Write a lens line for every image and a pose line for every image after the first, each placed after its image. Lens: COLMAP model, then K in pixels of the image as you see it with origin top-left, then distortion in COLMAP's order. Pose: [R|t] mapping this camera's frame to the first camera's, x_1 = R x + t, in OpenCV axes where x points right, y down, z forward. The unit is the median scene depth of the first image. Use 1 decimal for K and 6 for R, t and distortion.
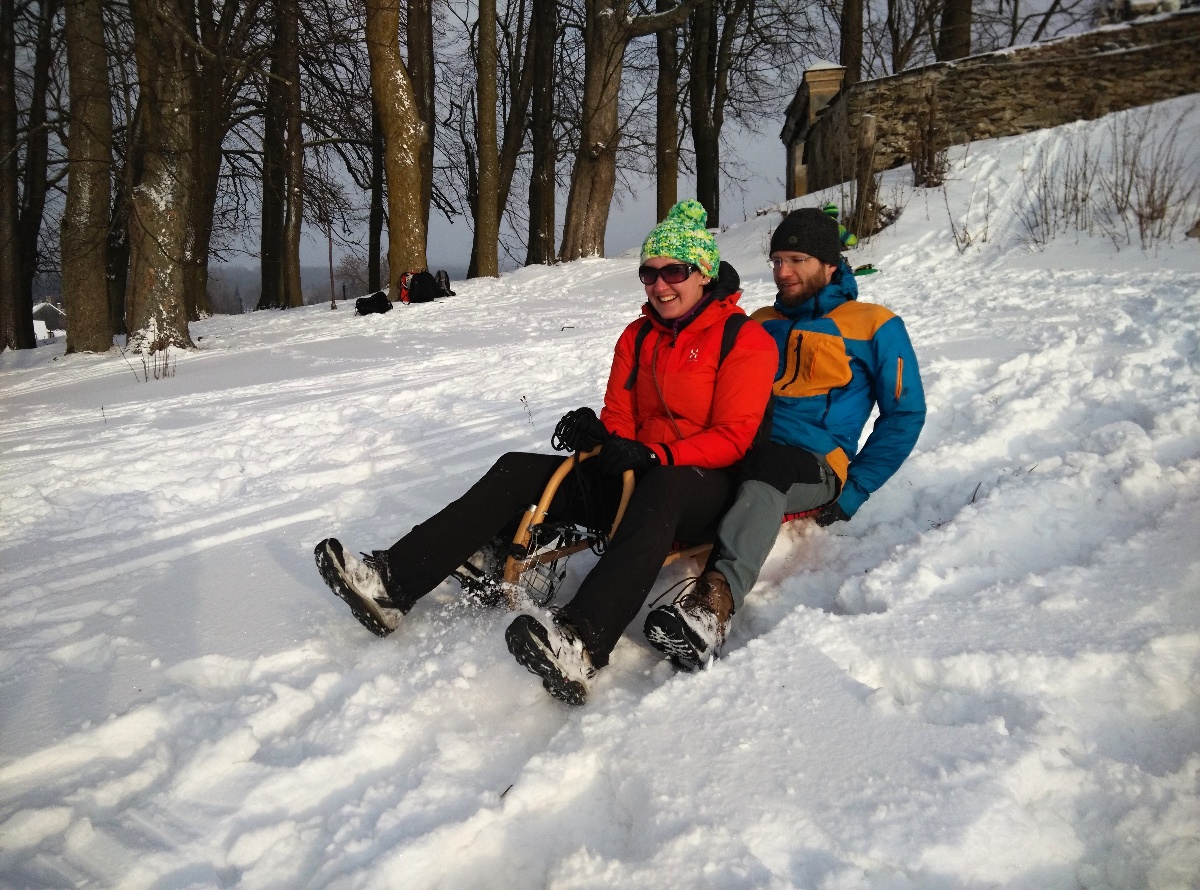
lens RADIAL K [[963.1, 0, 600.0], [0, 963.1, 445.0], [0, 0, 1]] dist [0.090900, -0.115957]
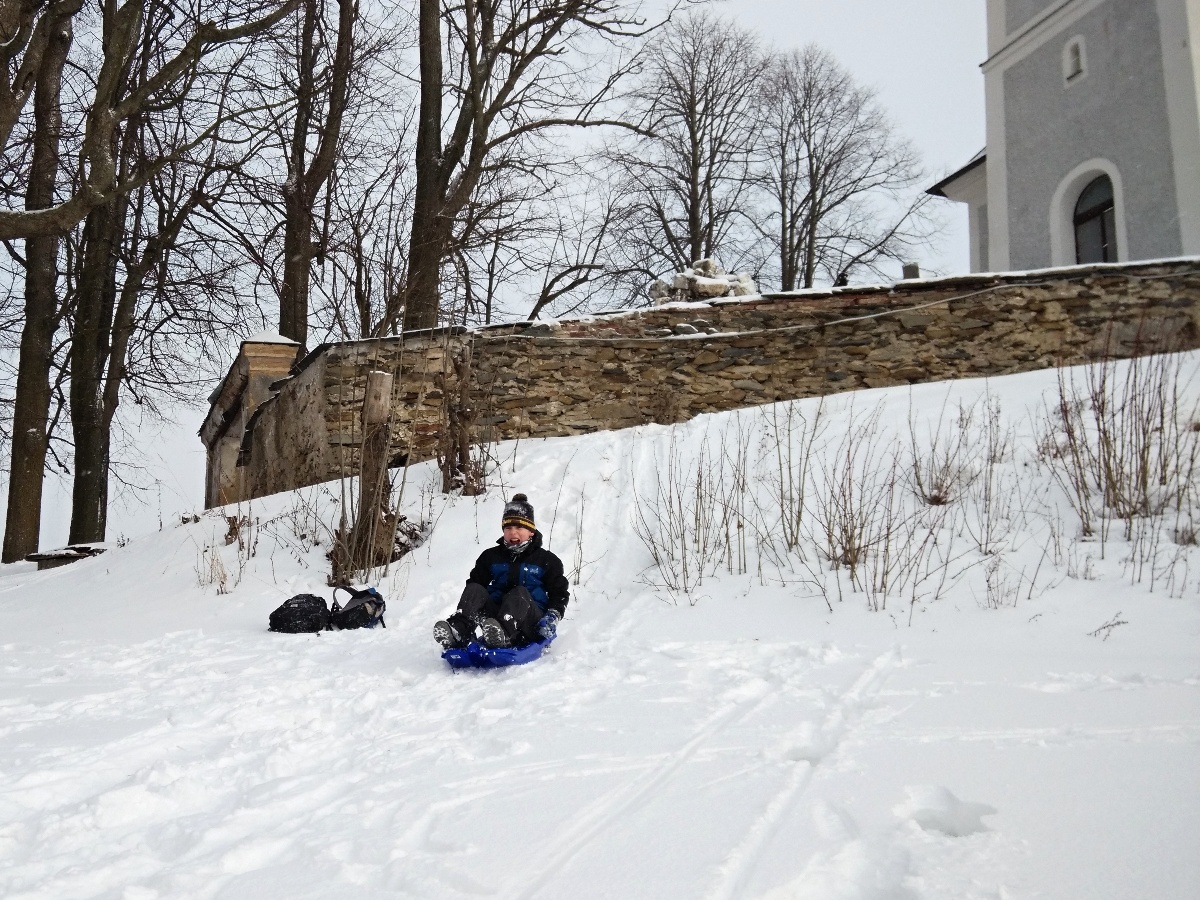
lens RADIAL K [[1222.8, 0, 435.2], [0, 1222.8, 478.5], [0, 0, 1]] dist [0.138483, -0.213982]
pose [[0.924492, 0.085869, 0.371403, 0.025486], [0.024638, 0.958802, -0.283006, -0.049942], [-0.380403, 0.270788, 0.884289, 0.292626]]
